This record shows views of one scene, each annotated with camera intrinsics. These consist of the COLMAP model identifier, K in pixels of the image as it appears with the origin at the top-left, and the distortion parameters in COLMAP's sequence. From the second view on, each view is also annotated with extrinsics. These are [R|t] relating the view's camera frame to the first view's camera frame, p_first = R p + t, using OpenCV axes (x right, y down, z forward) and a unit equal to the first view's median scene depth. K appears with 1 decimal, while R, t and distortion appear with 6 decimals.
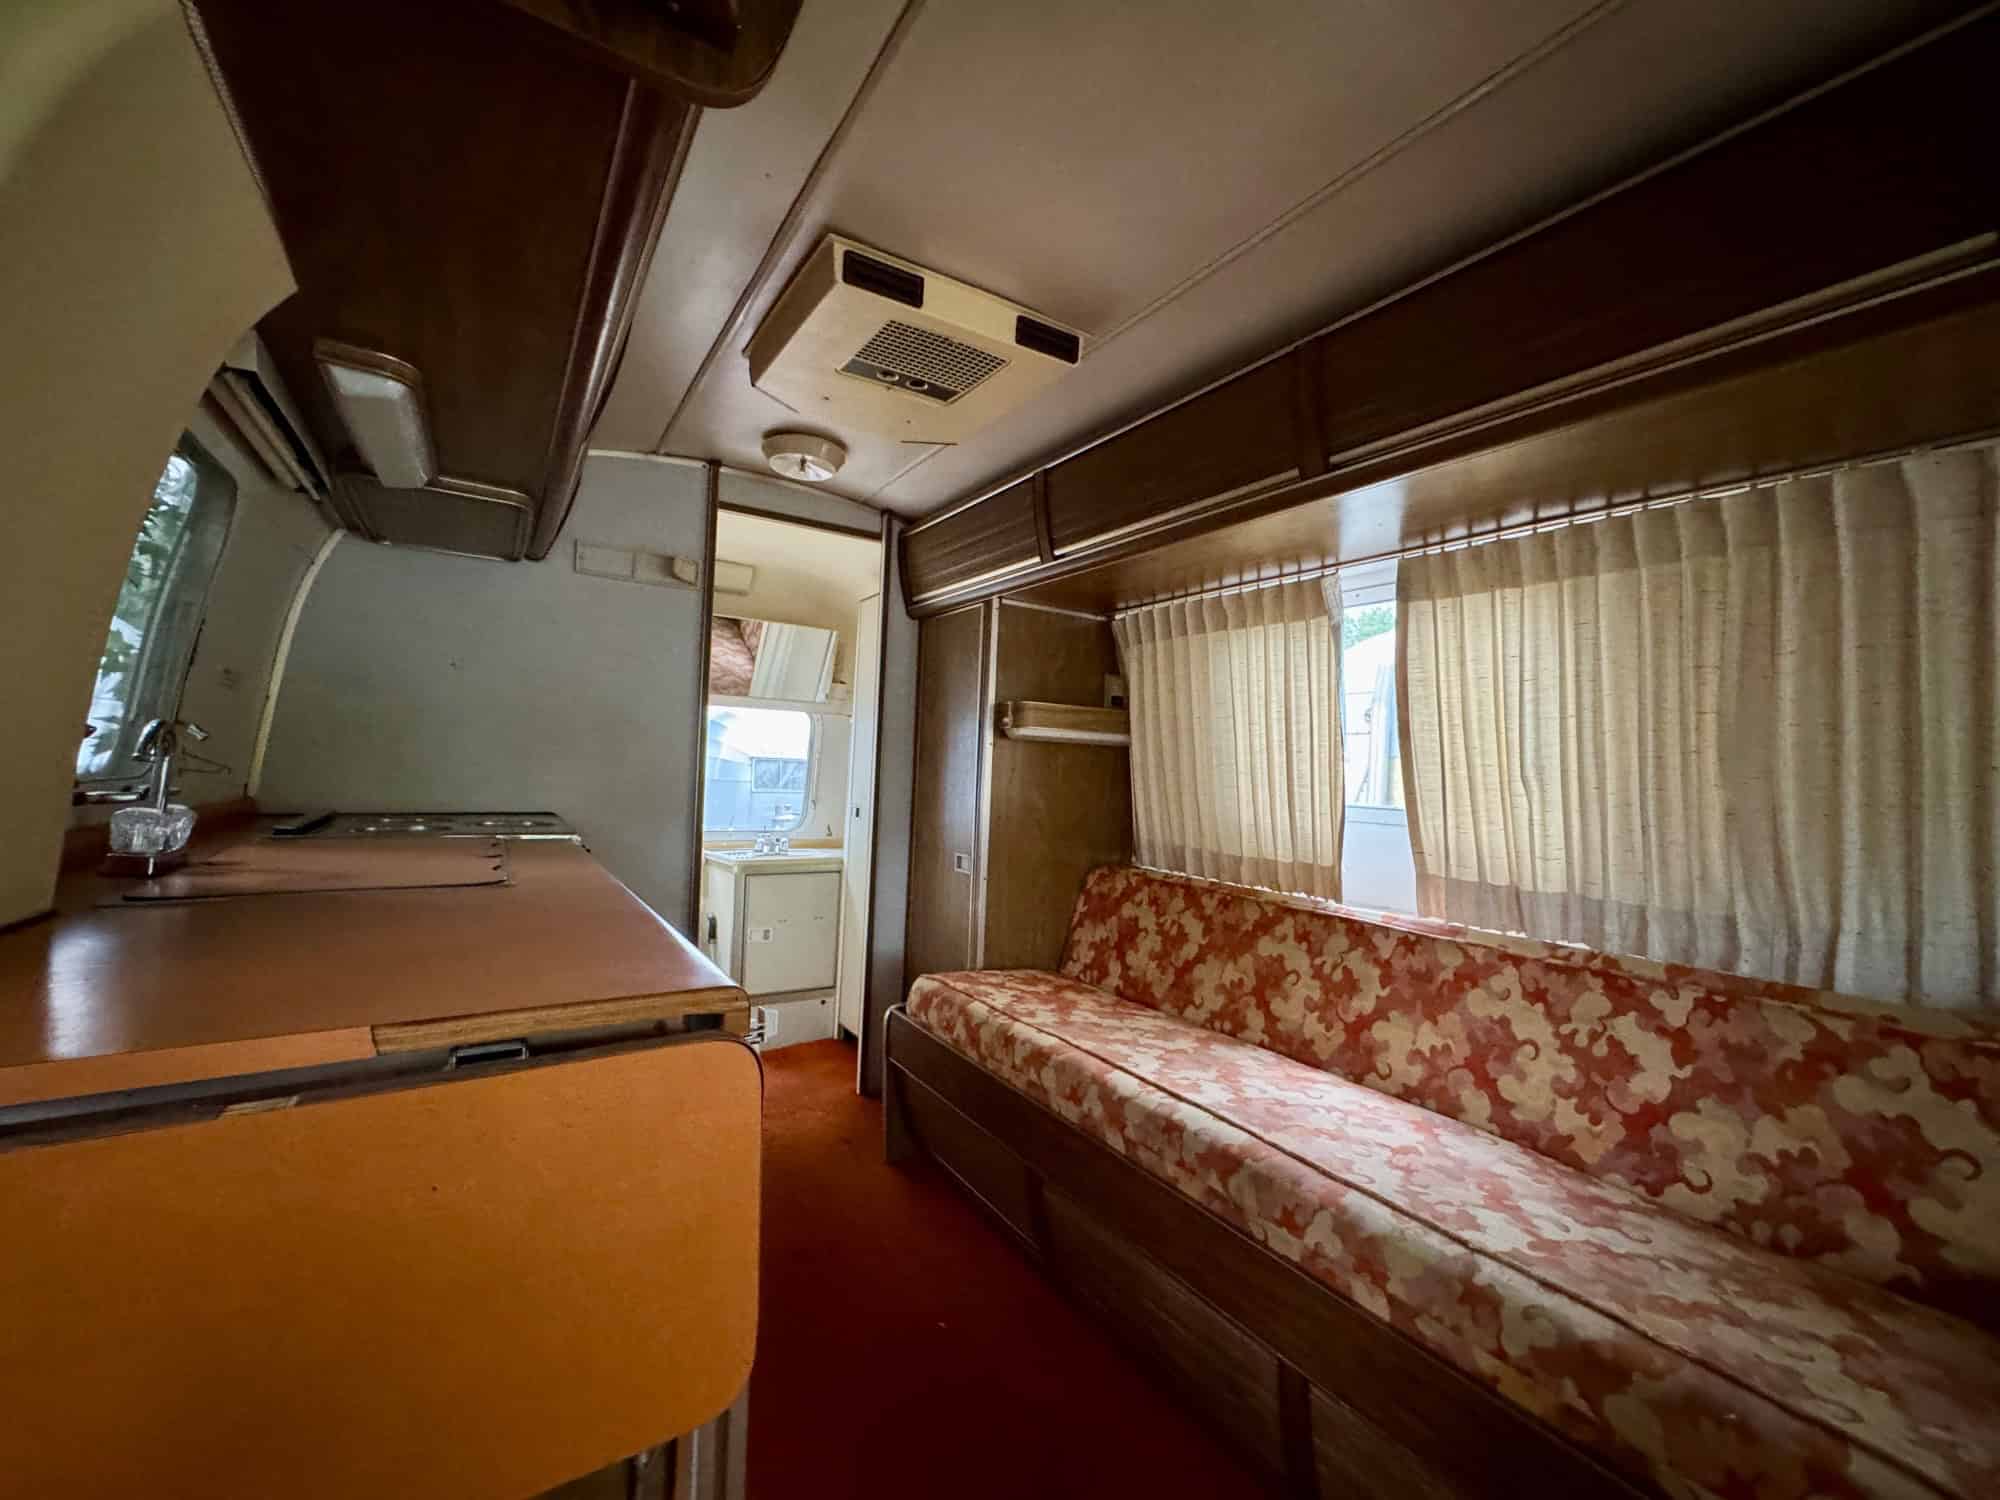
lens RADIAL K [[795.3, 0, 996.9], [0, 795.3, 749.2], [0, 0, 1]] dist [-0.001349, -0.000036]
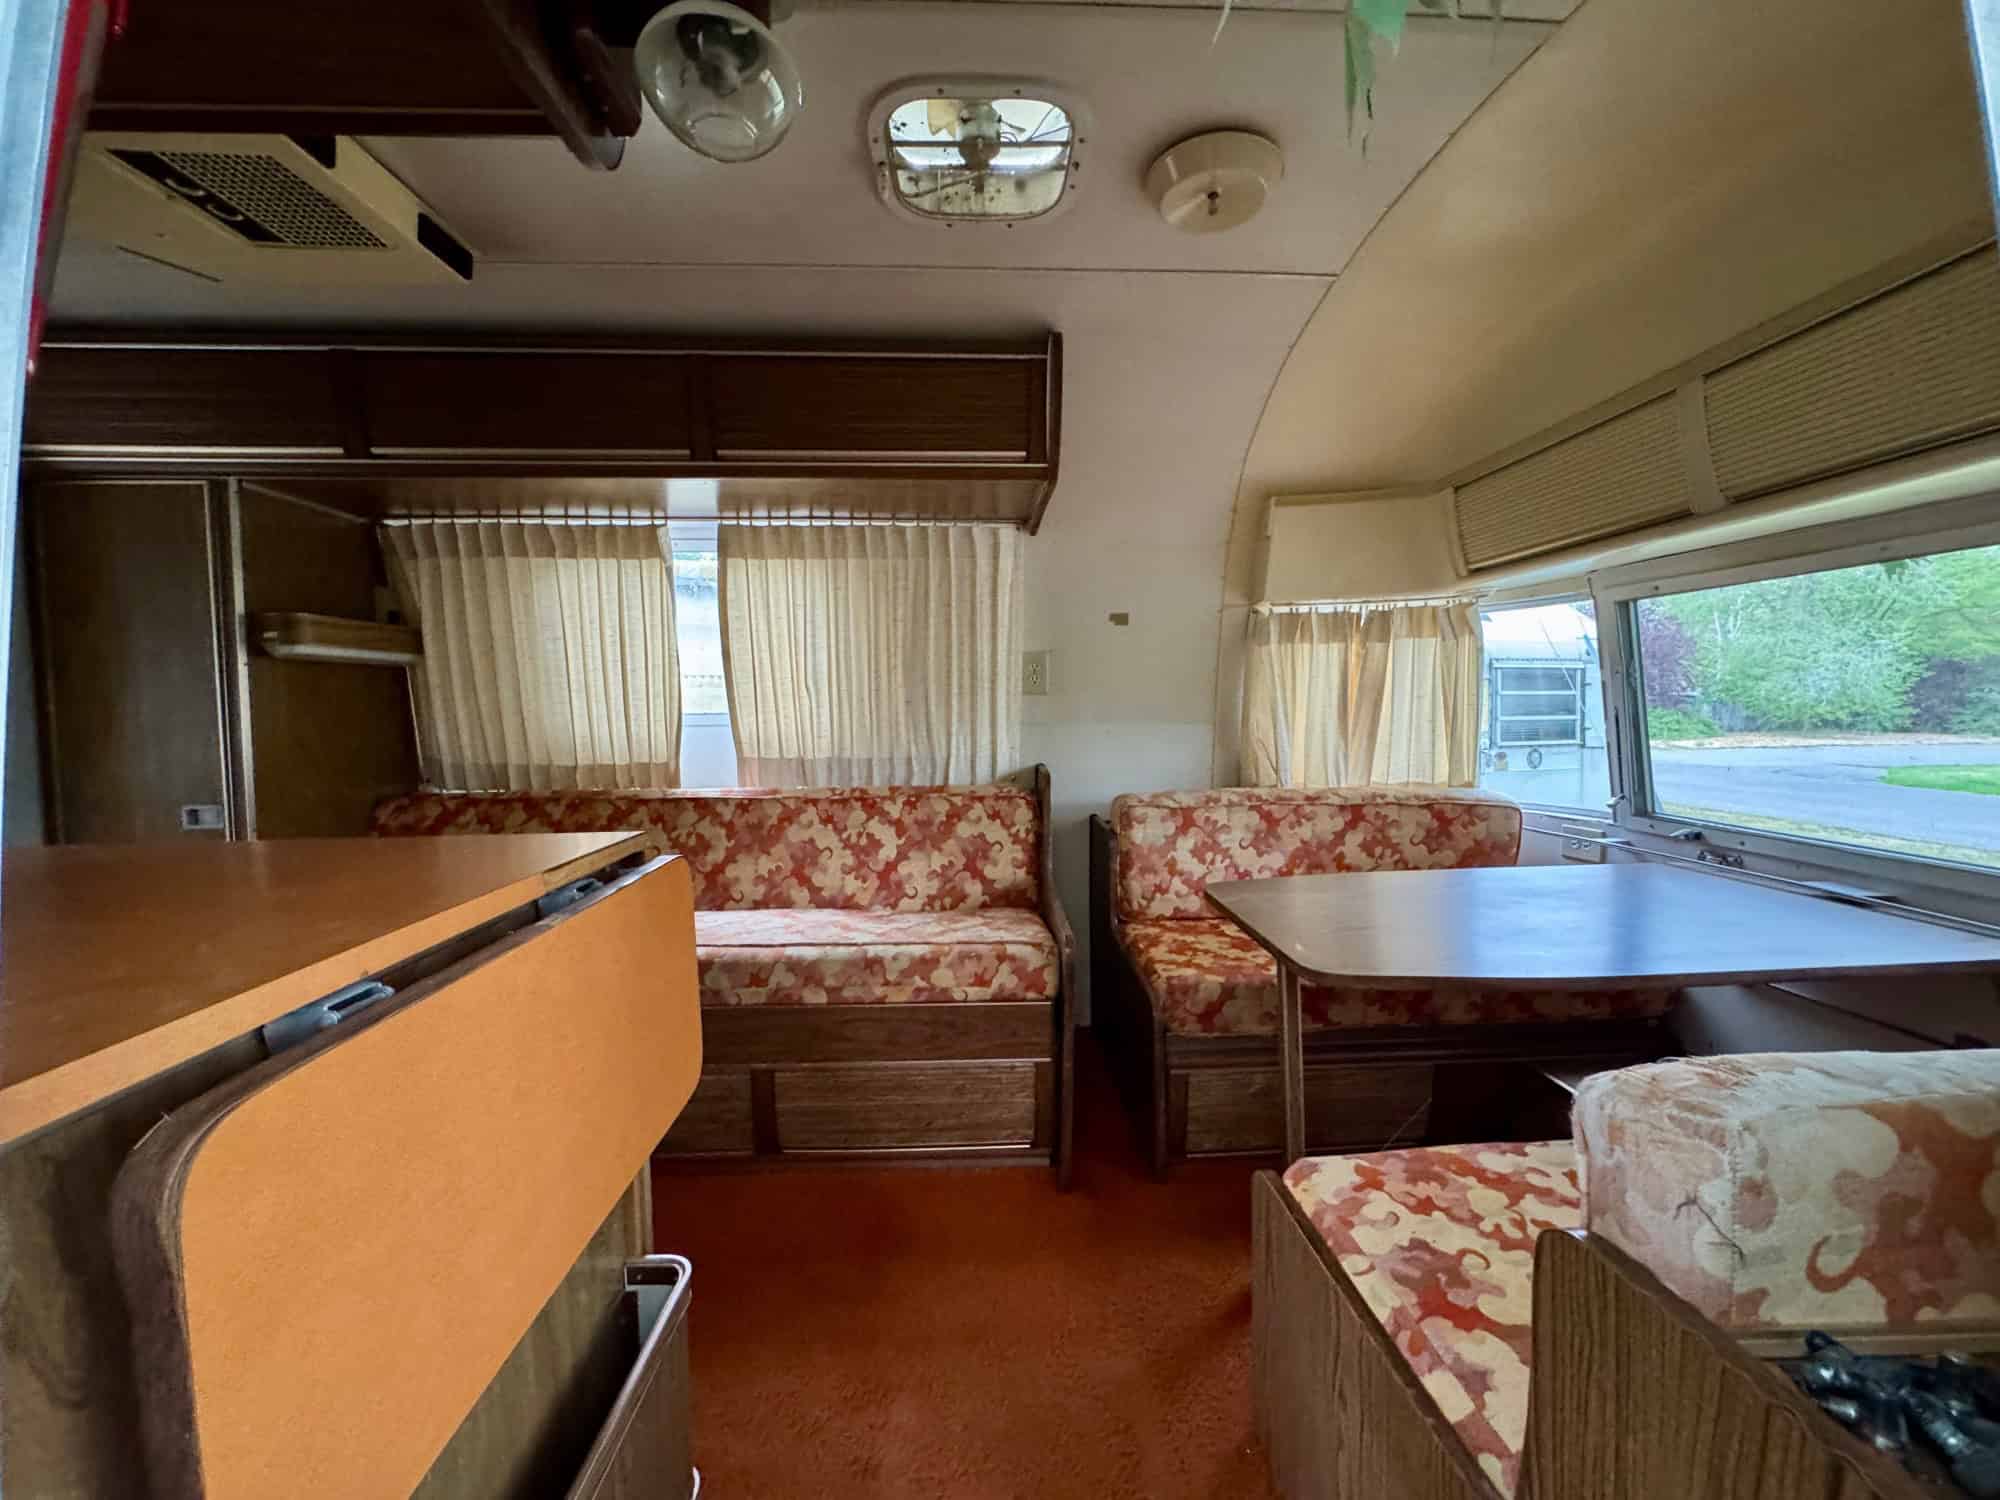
lens RADIAL K [[795.3, 0, 996.9], [0, 795.3, 749.2], [0, 0, 1]] dist [-0.001349, -0.000036]
pose [[0.511838, -0.092295, 0.854110, -0.511885], [0.006620, 0.994606, 0.103510, 0.001261], [-0.859056, -0.047326, 0.509689, -0.113672]]
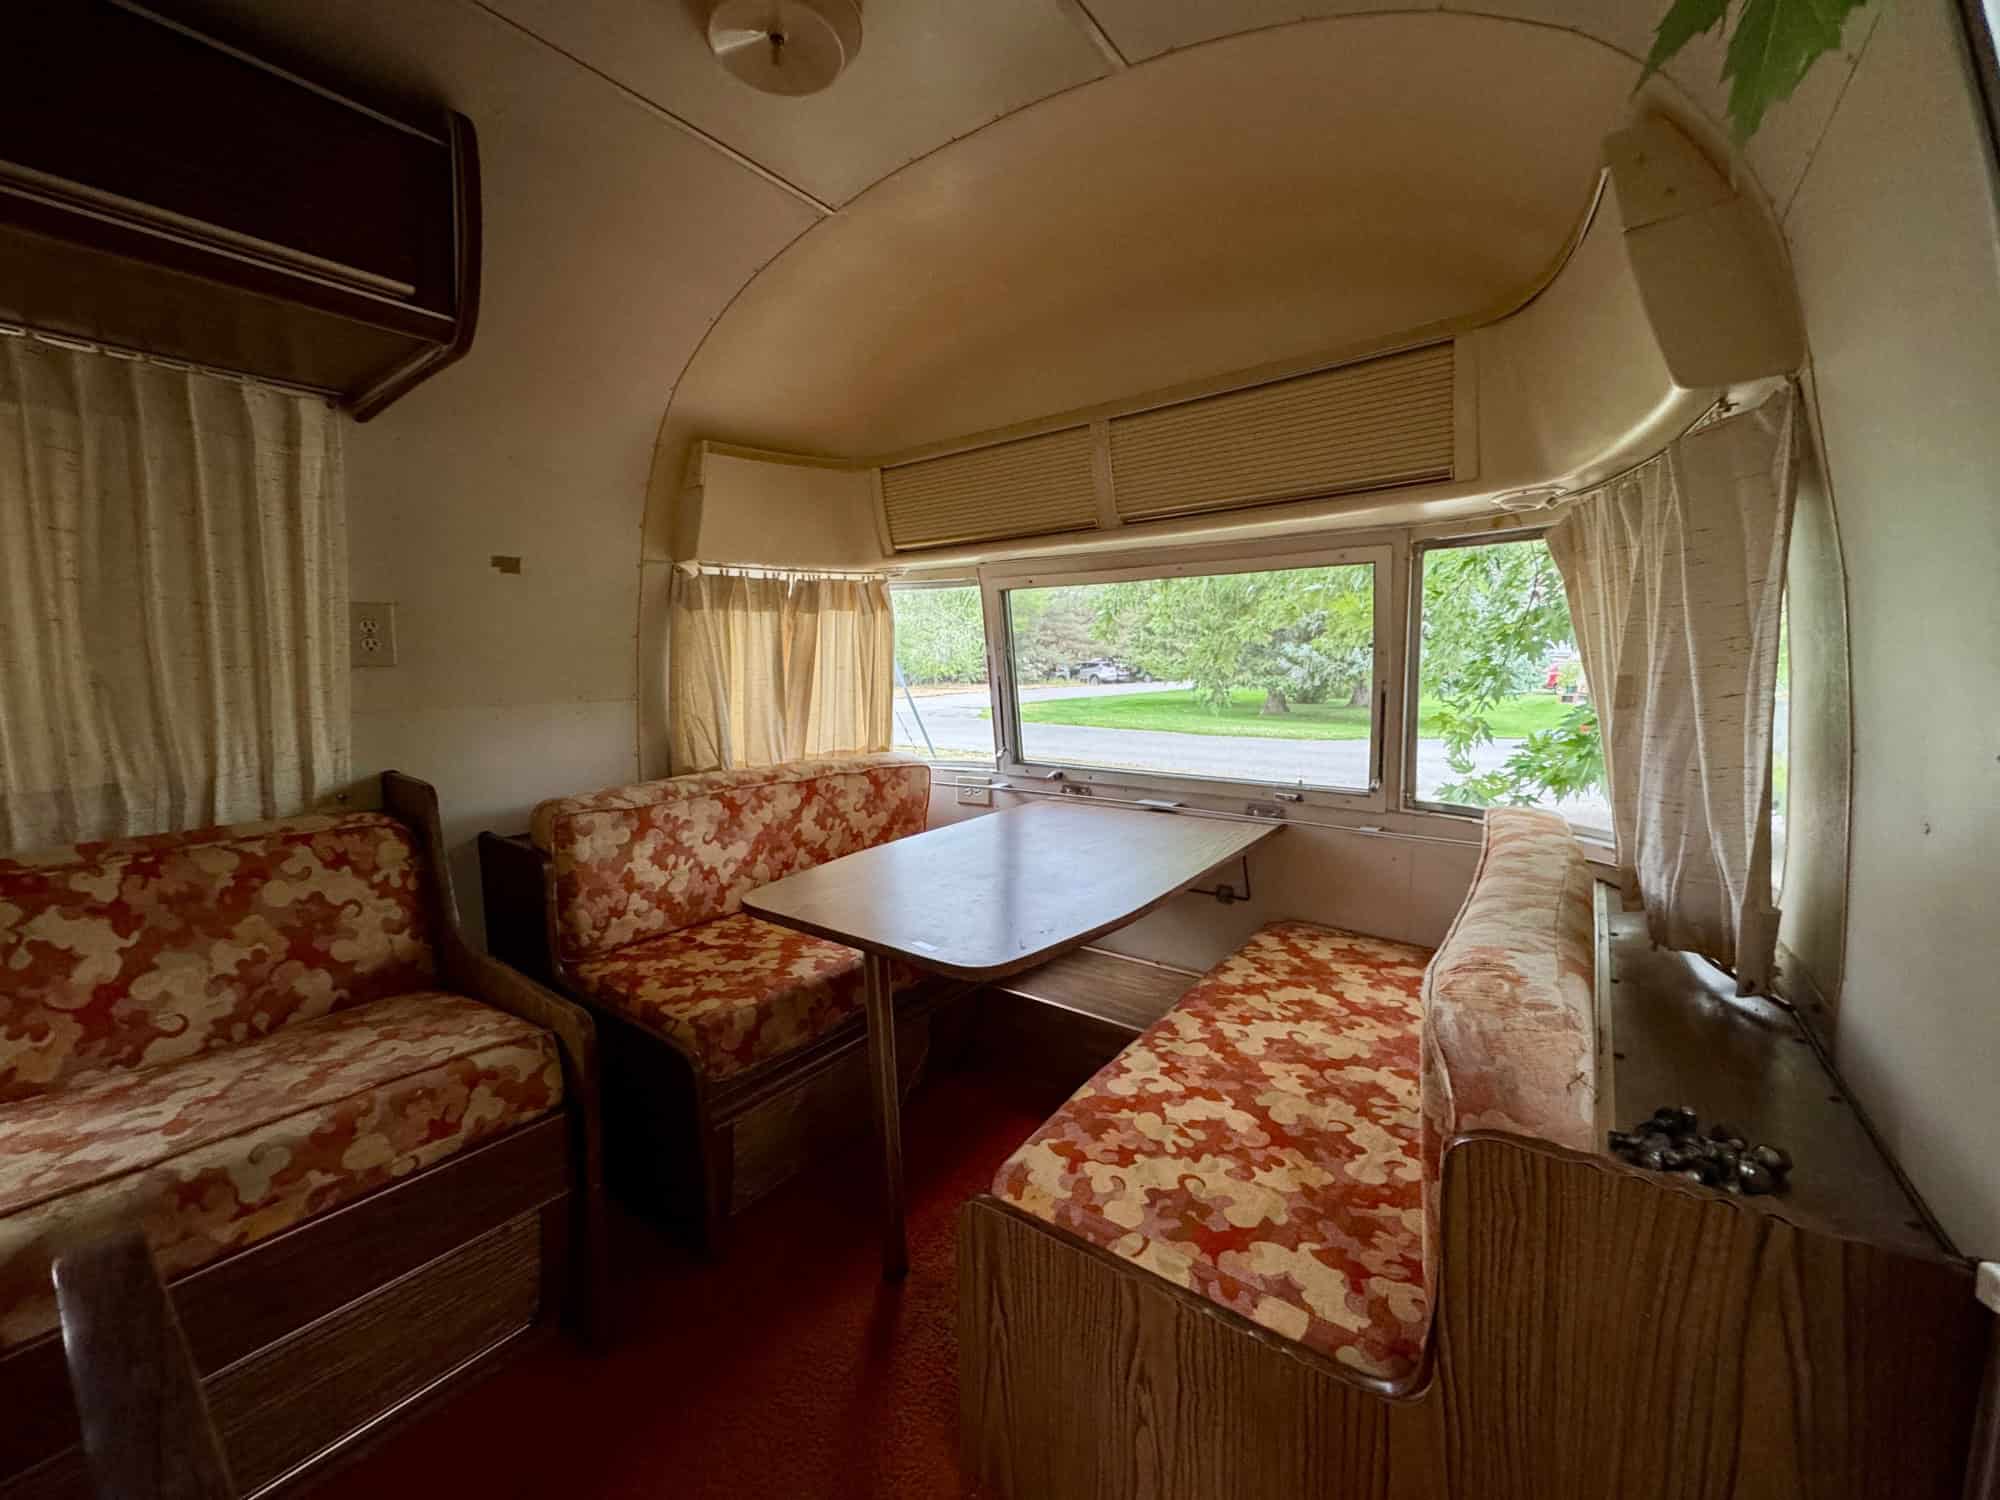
lens RADIAL K [[795.3, 0, 996.9], [0, 795.3, 749.2], [0, 0, 1]] dist [-0.001349, -0.000036]
pose [[-0.338894, -0.141586, 0.930110, -0.365414], [-0.026955, 0.989667, 0.140831, -0.007335], [-0.940438, 0.022655, -0.339209, 0.255600]]
